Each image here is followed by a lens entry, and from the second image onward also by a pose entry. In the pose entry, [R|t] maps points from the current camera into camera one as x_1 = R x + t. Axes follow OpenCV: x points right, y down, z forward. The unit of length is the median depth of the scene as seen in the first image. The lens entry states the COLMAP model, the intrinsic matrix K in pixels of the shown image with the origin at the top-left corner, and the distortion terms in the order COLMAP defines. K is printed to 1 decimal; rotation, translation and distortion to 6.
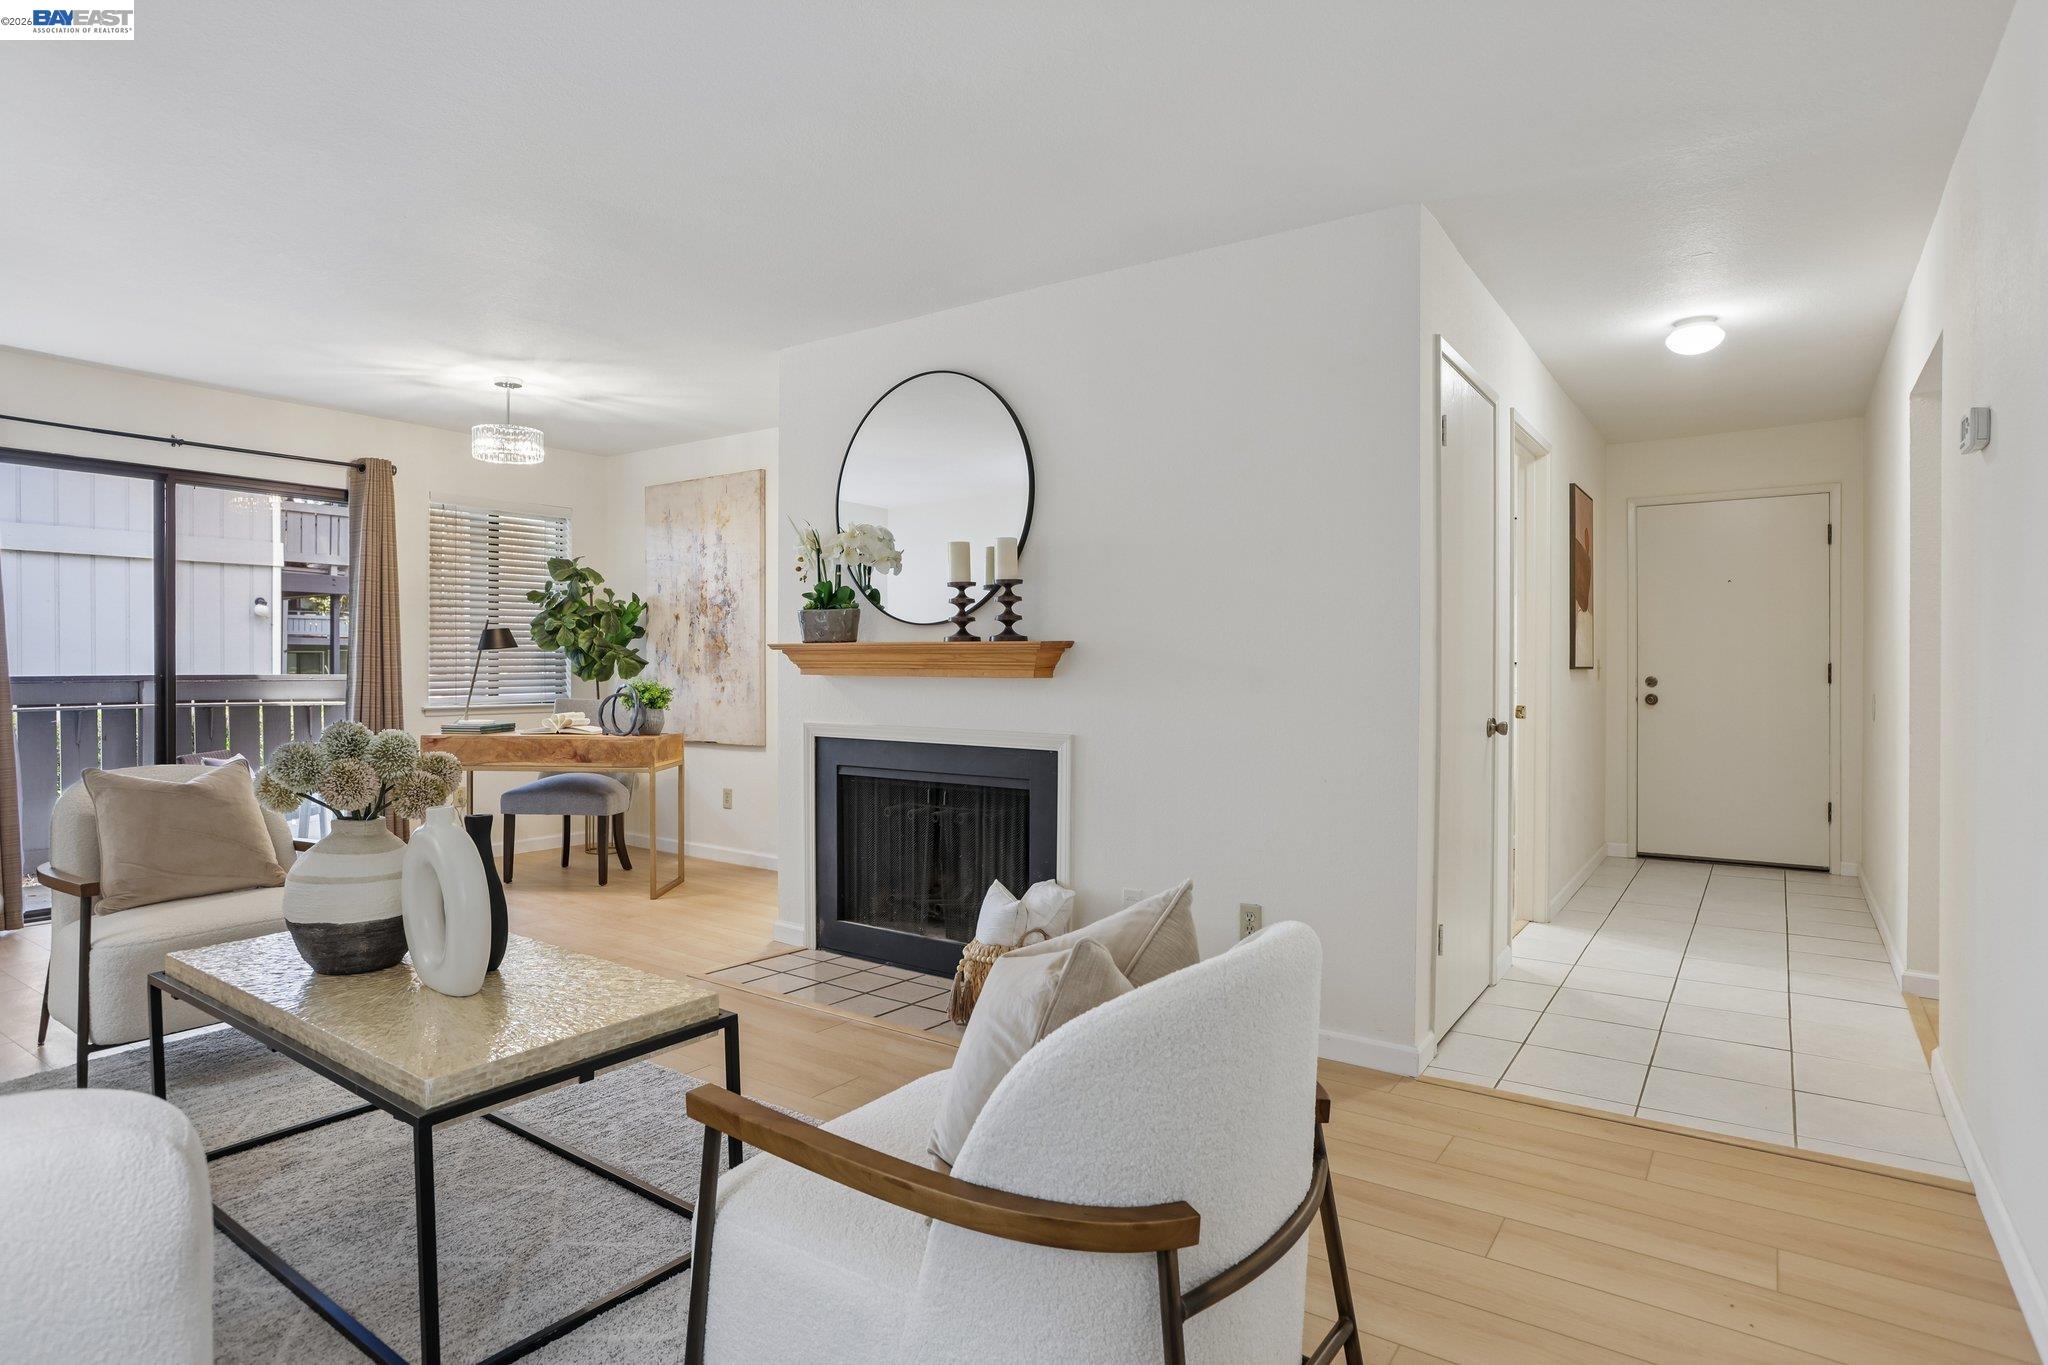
lens RADIAL K [[1087.3, 0, 1012.2], [0, 1087.3, 662.1], [0, 0, 1]] dist [-0.022833, -0.000080]
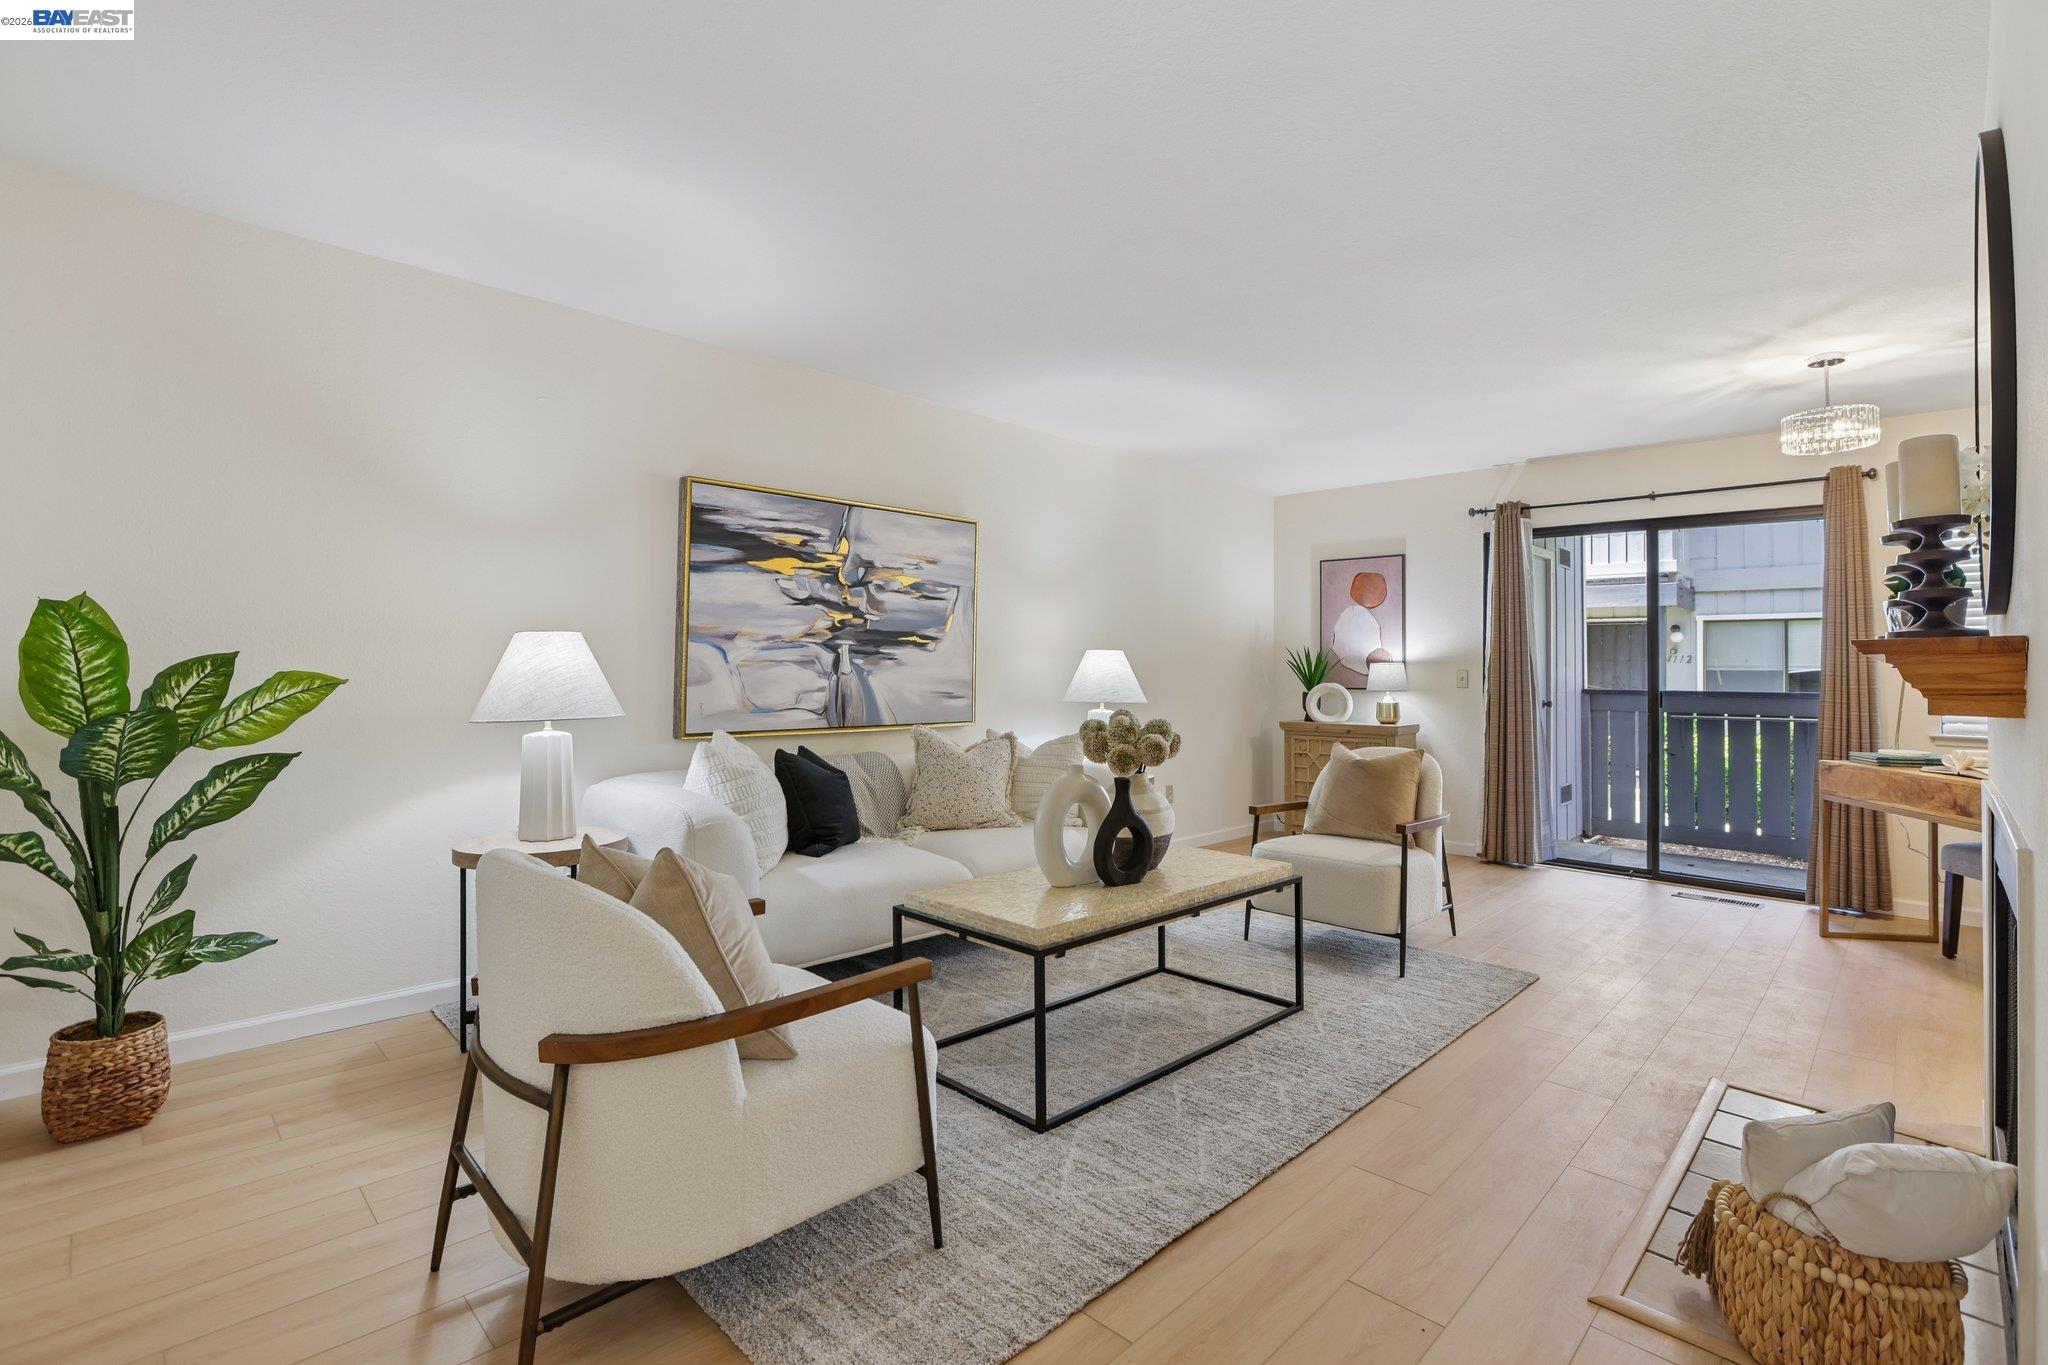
lens RADIAL K [[937.9, 0, 1026.7], [0, 937.9, 679.3], [0, 0, 1]] dist [-0.014113, 0.000716]
pose [[-0.142993, 0.003137, -0.989719, 0.420360], [-0.002643, 0.999990, 0.003551, -0.003876], [0.989720, 0.003124, -0.142984, 0.549832]]
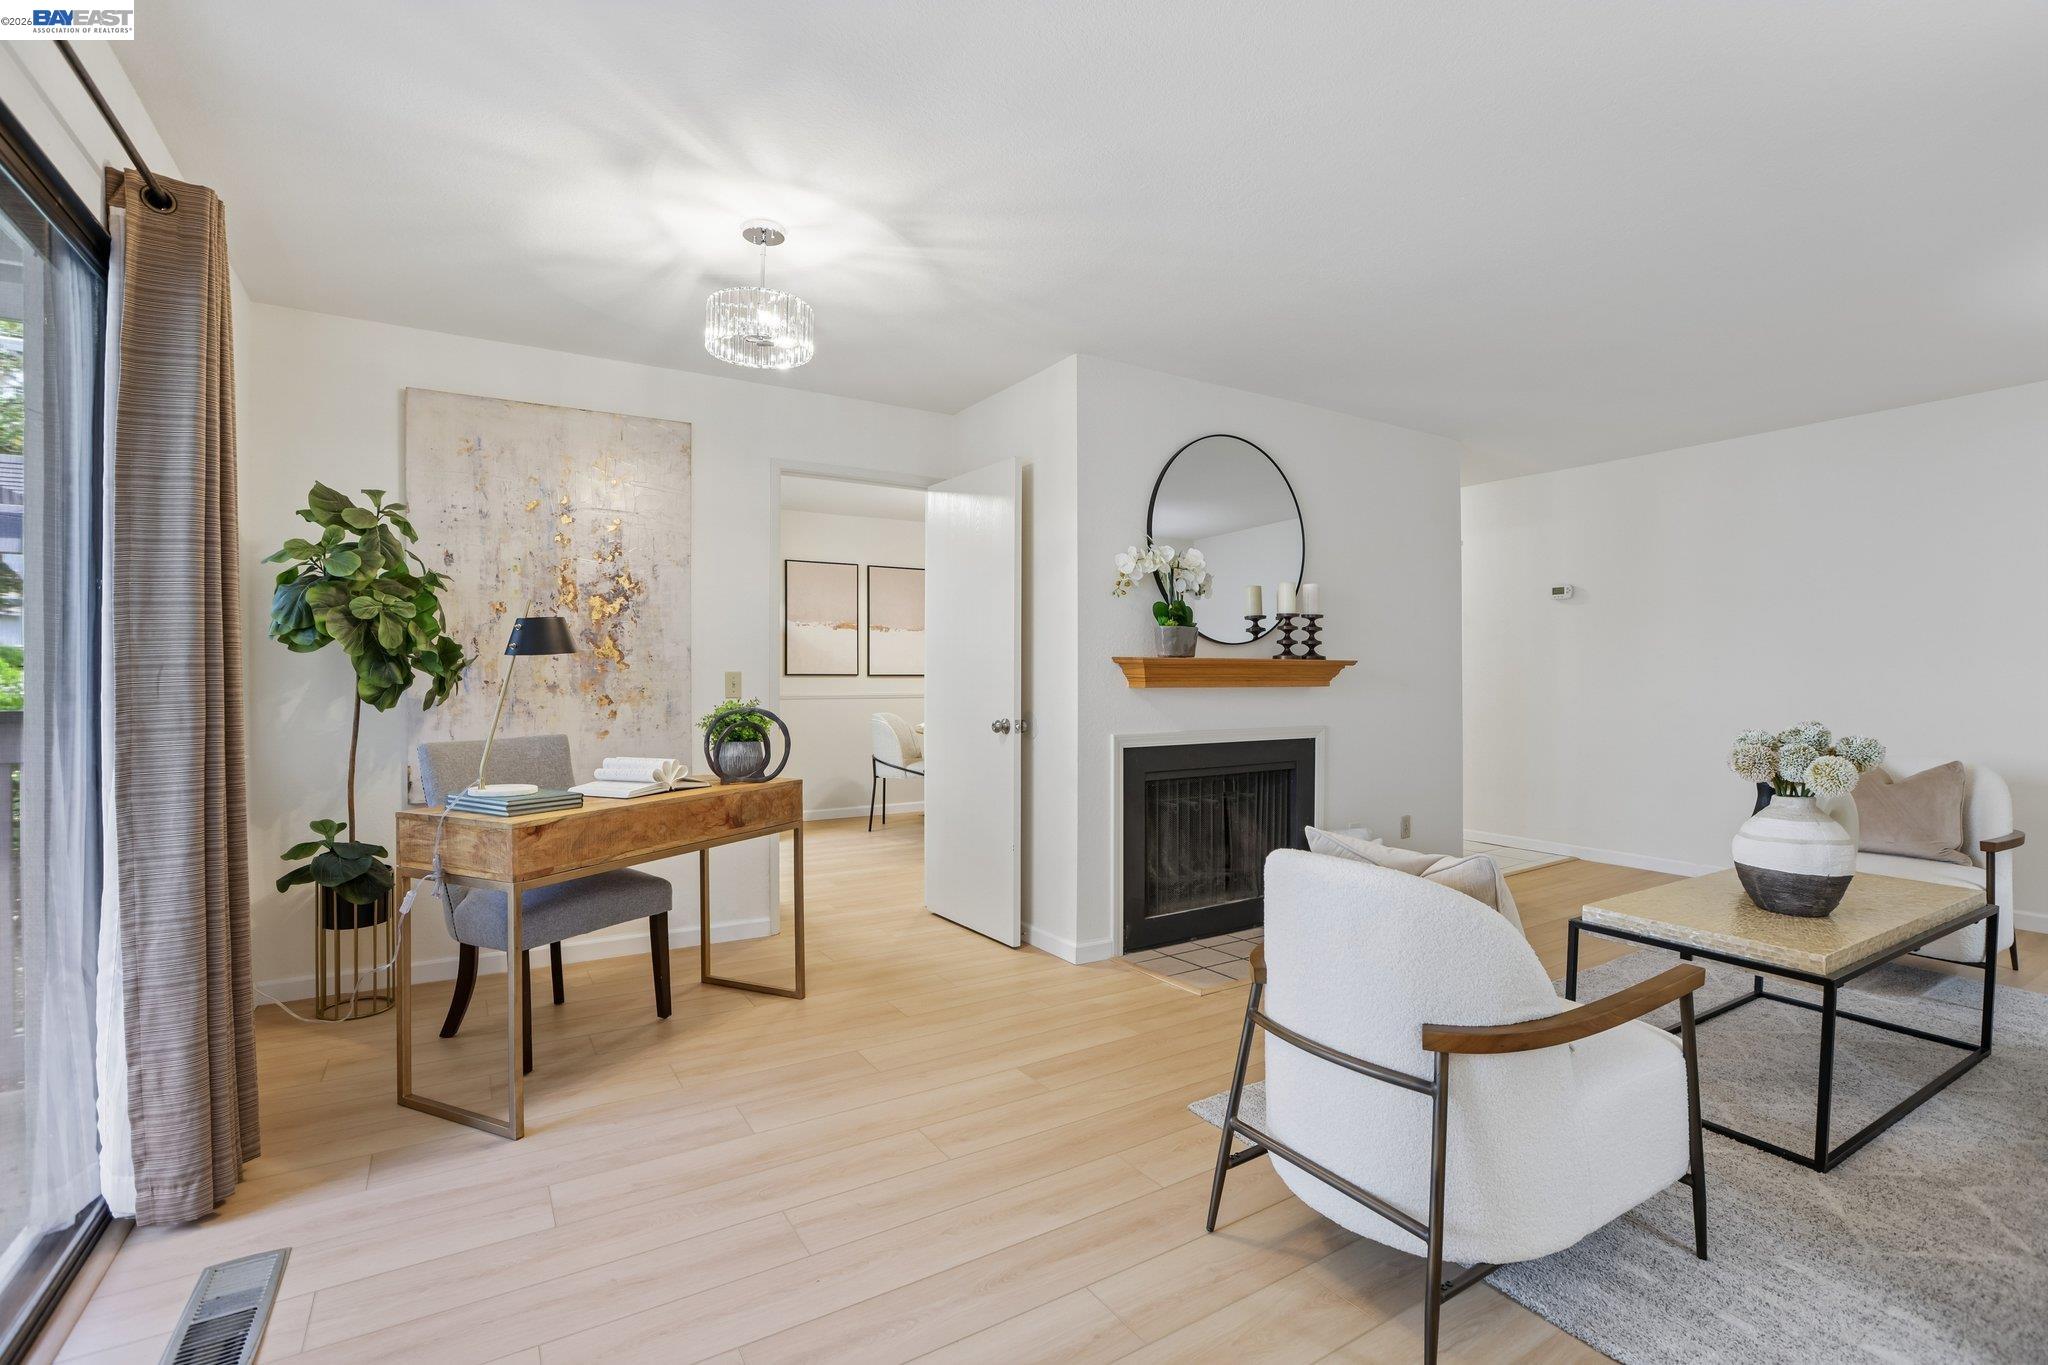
lens RADIAL K [[937.9, 0, 1007.0], [0, 937.9, 688.5], [0, 0, 1]] dist [-0.014113, 0.000716]
pose [[0.389626, -0.016912, 0.920818, -1.062154], [0.002125, 0.999845, 0.017464, -0.003595], [-0.920971, -0.004848, 0.389602, 0.764235]]
